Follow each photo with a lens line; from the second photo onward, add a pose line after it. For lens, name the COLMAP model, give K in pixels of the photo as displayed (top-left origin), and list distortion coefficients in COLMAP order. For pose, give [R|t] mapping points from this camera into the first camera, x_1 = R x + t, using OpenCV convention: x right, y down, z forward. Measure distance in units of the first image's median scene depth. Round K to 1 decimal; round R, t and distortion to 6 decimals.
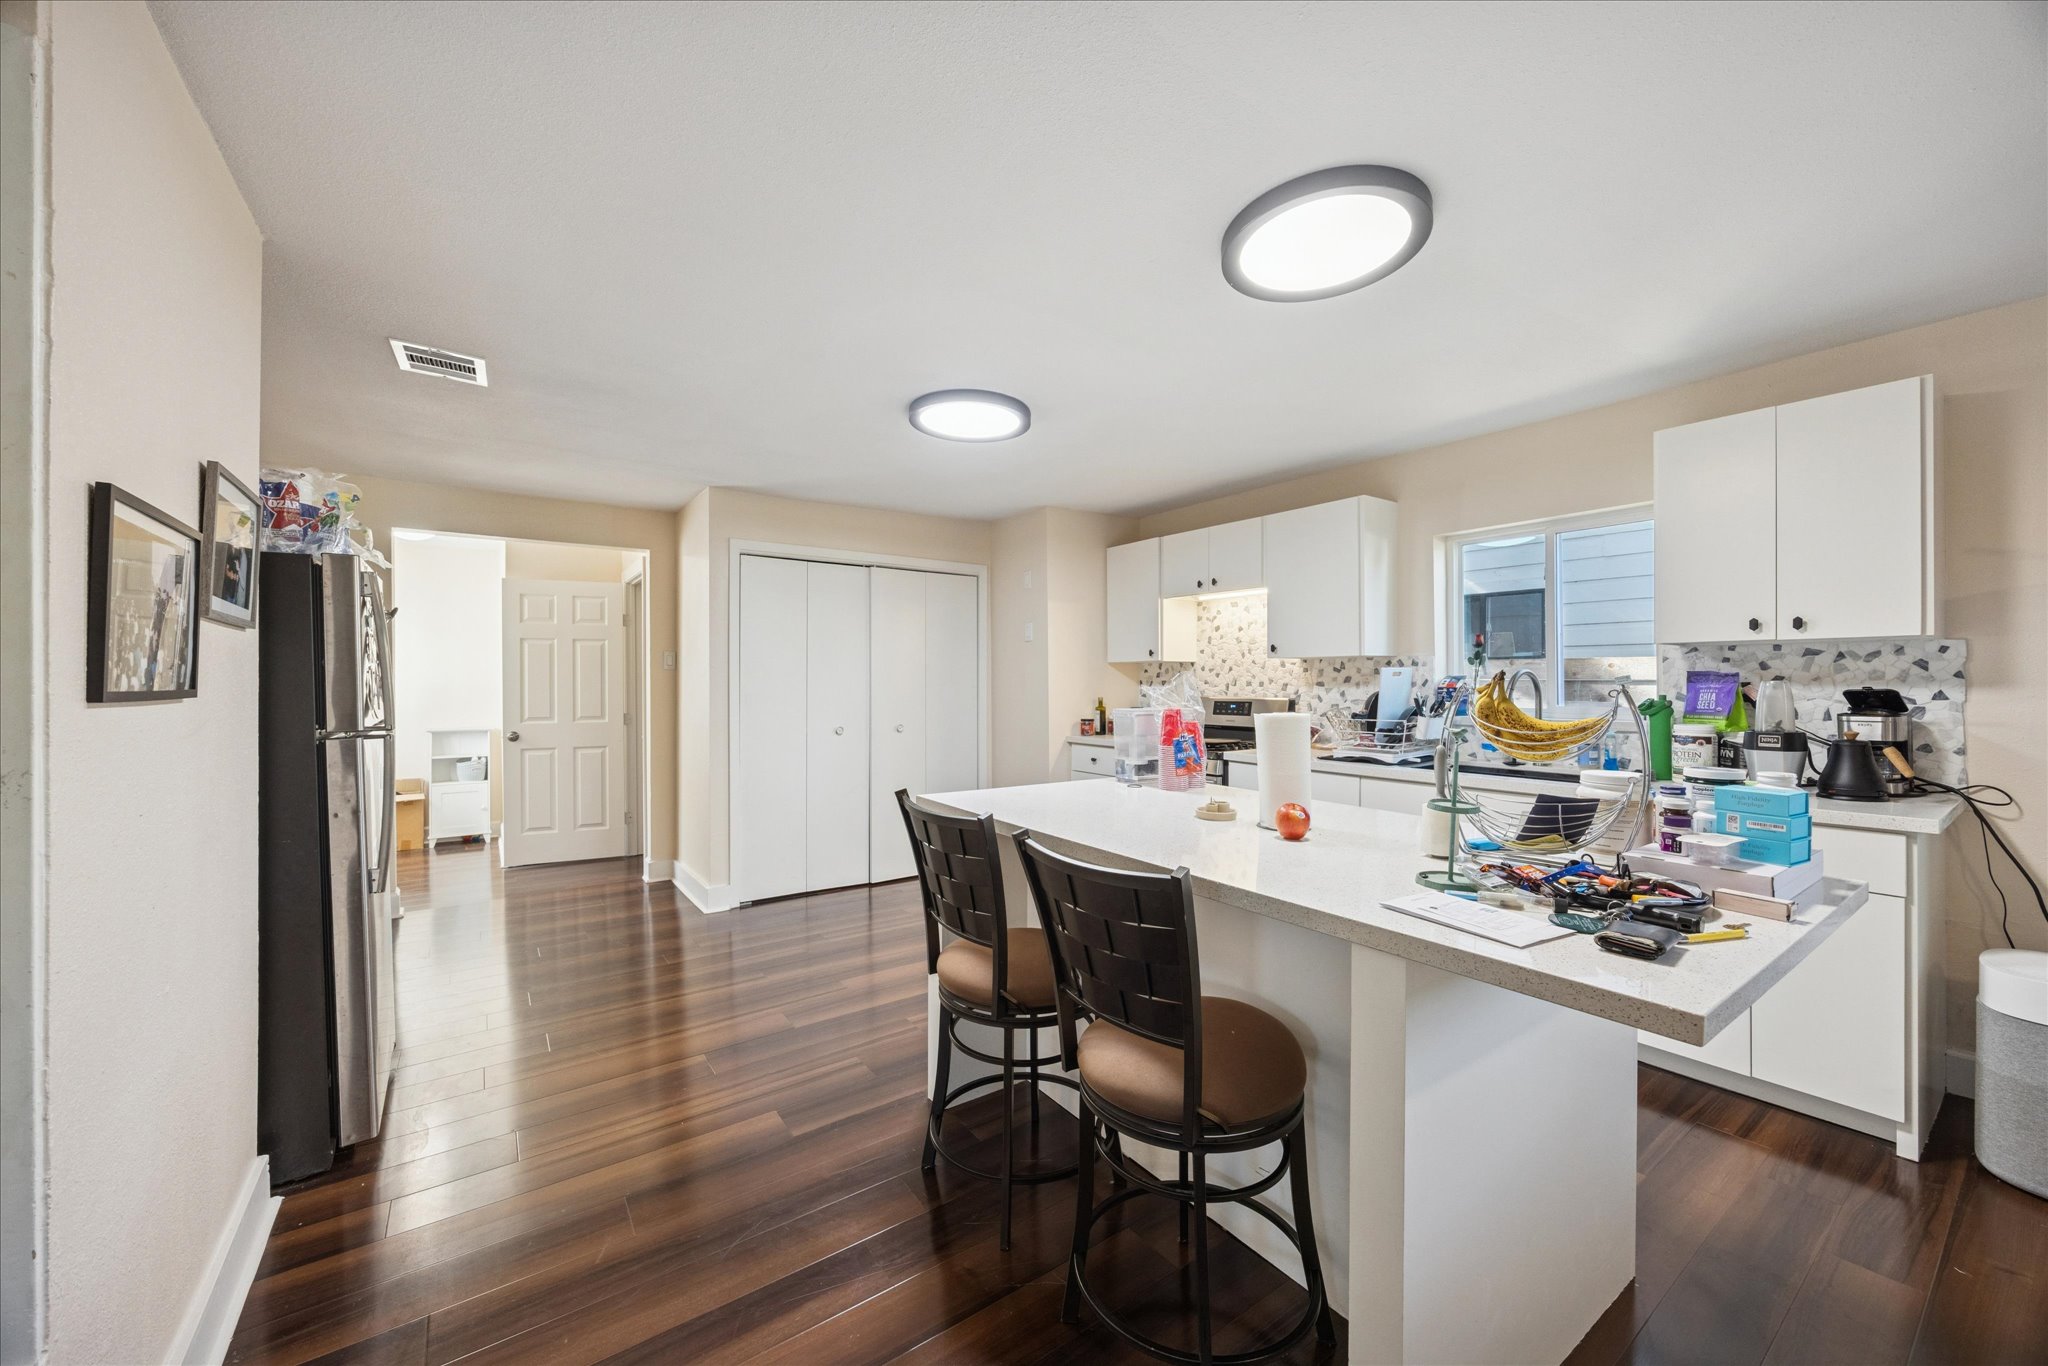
lens RADIAL K [[790.0, 0, 1034.5], [0, 790.0, 685.8], [0, 0, 1]] dist [-0.001492, -0.000193]
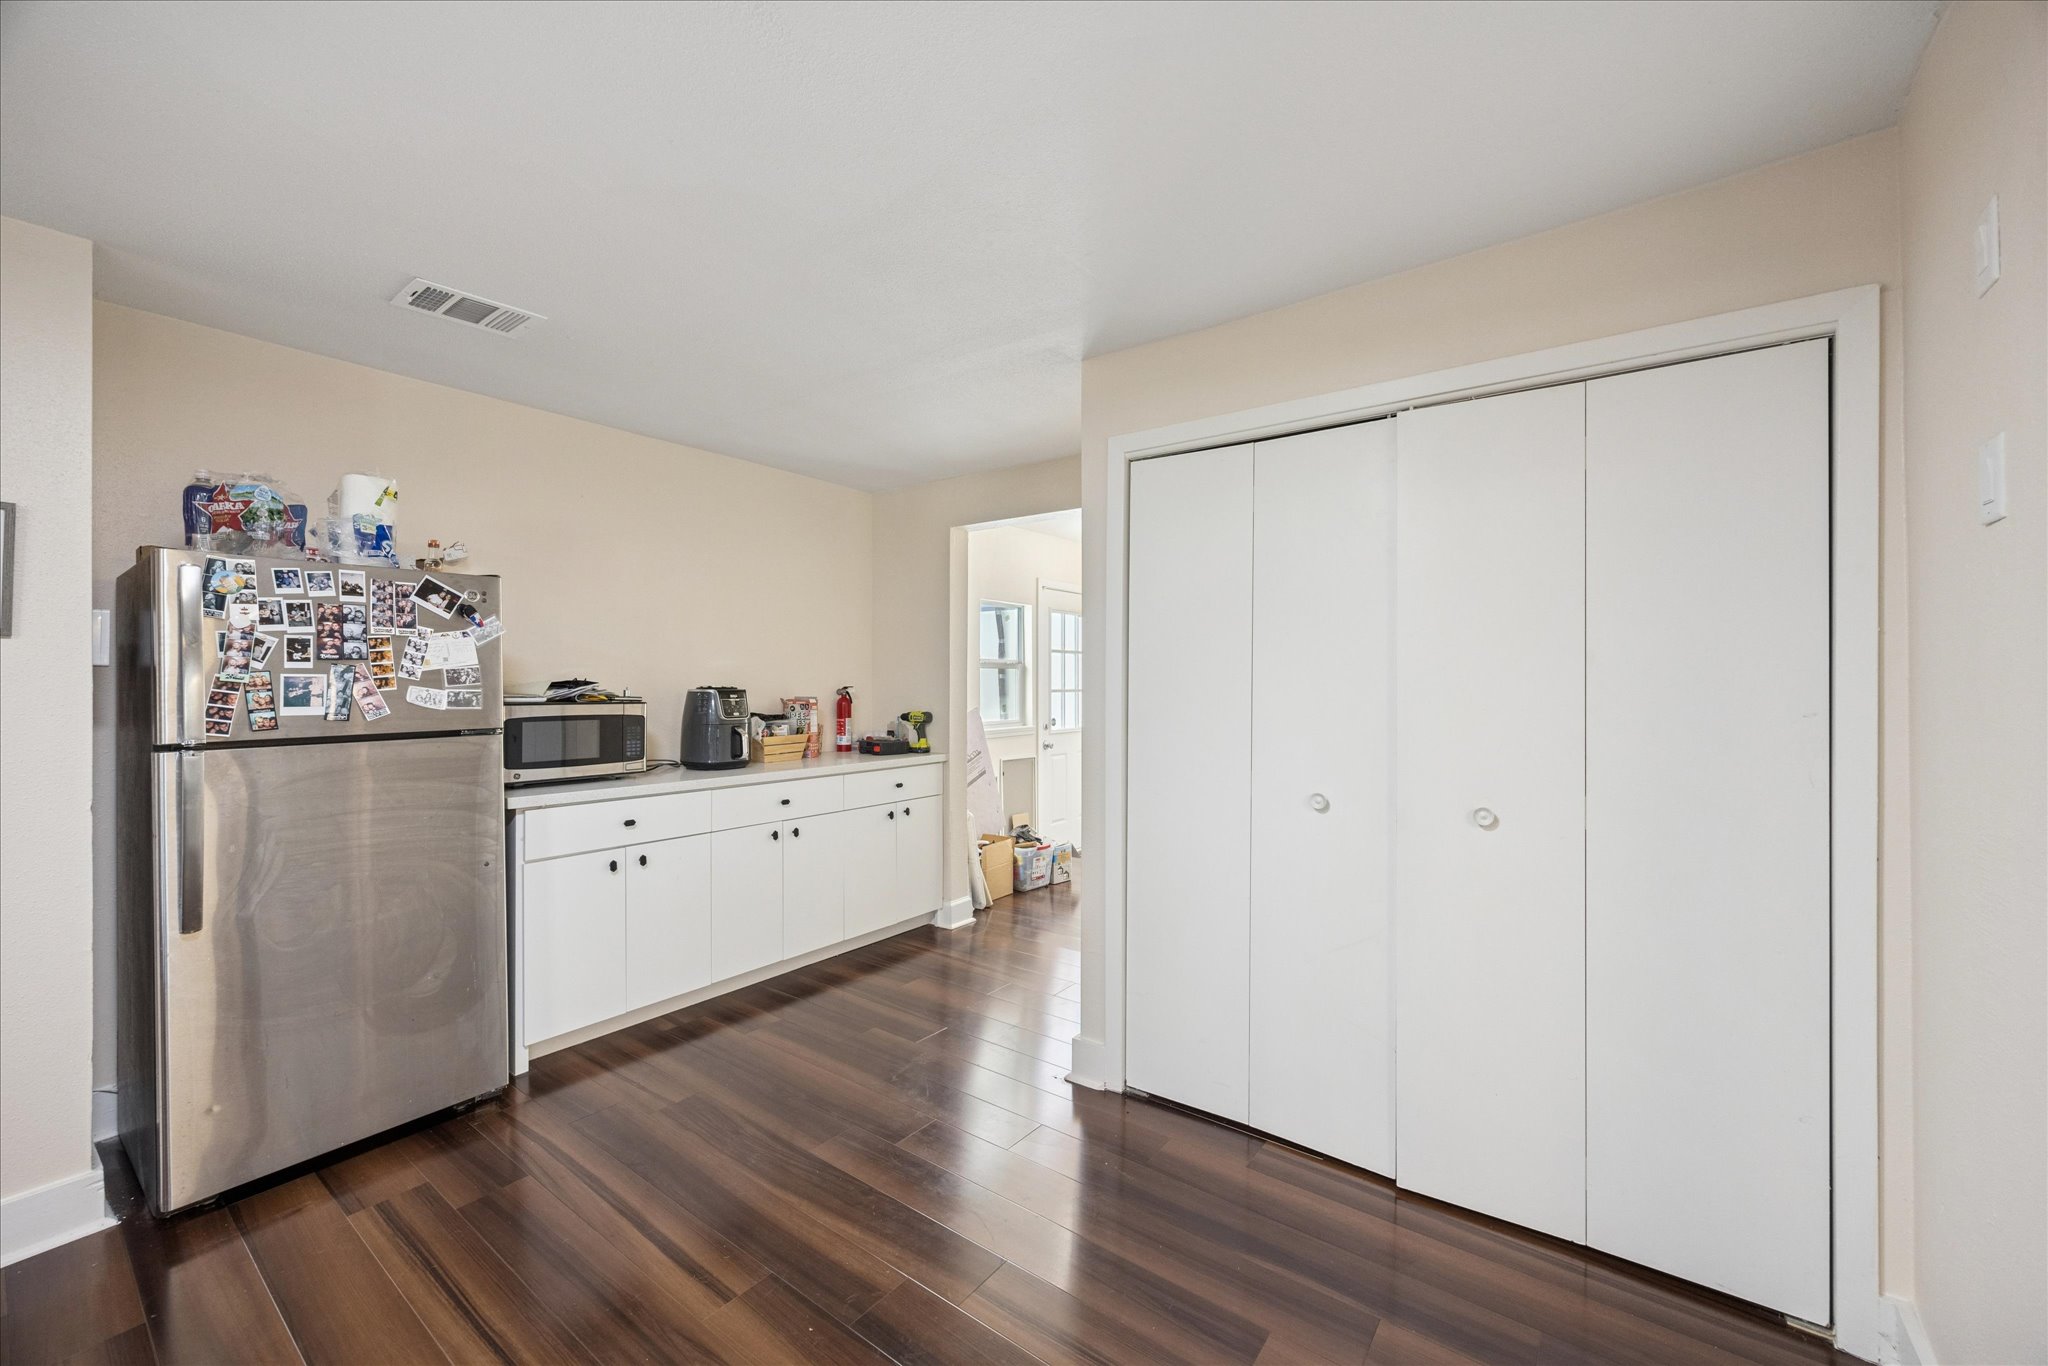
lens RADIAL K [[790.0, 0, 1024.1], [0, 790.0, 679.9], [0, 0, 1]] dist [-0.001492, -0.000193]
pose [[0.312956, -0.004487, -0.949757, 0.131074], [-0.005063, 0.999967, -0.006392, -0.009645], [0.949754, 0.006809, 0.312923, 0.739116]]
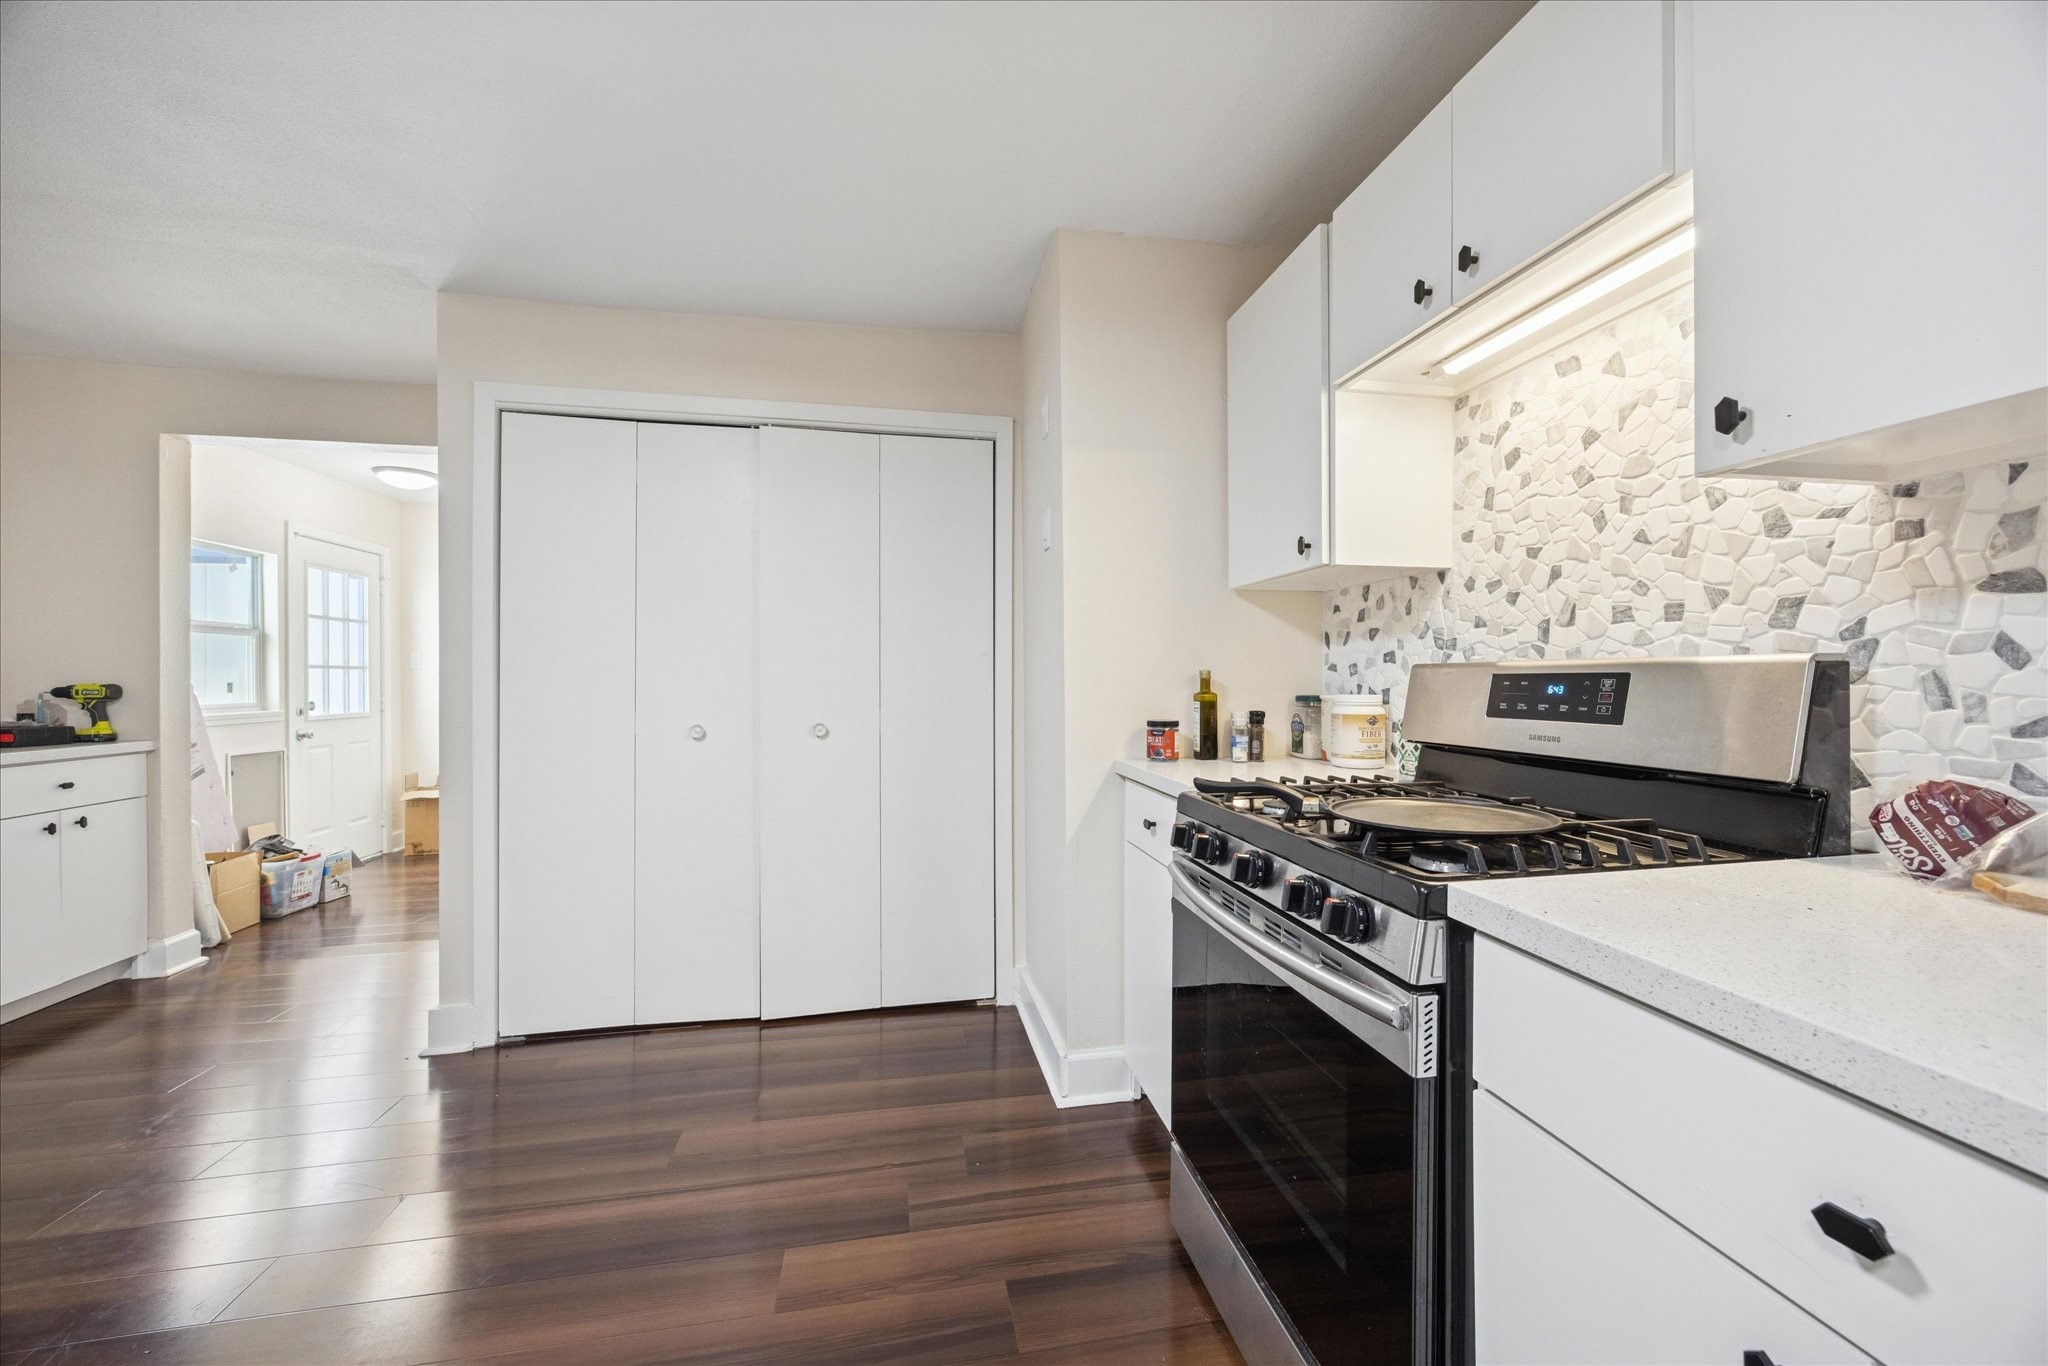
lens RADIAL K [[790.0, 0, 1022.8], [0, 790.0, 679.1], [0, 0, 1]] dist [-0.001492, -0.000193]
pose [[0.908485, -0.001706, -0.417914, 0.189925], [0.001542, 0.999999, -0.000732, 0.021478], [0.417915, 0.000020, 0.908486, 0.634432]]
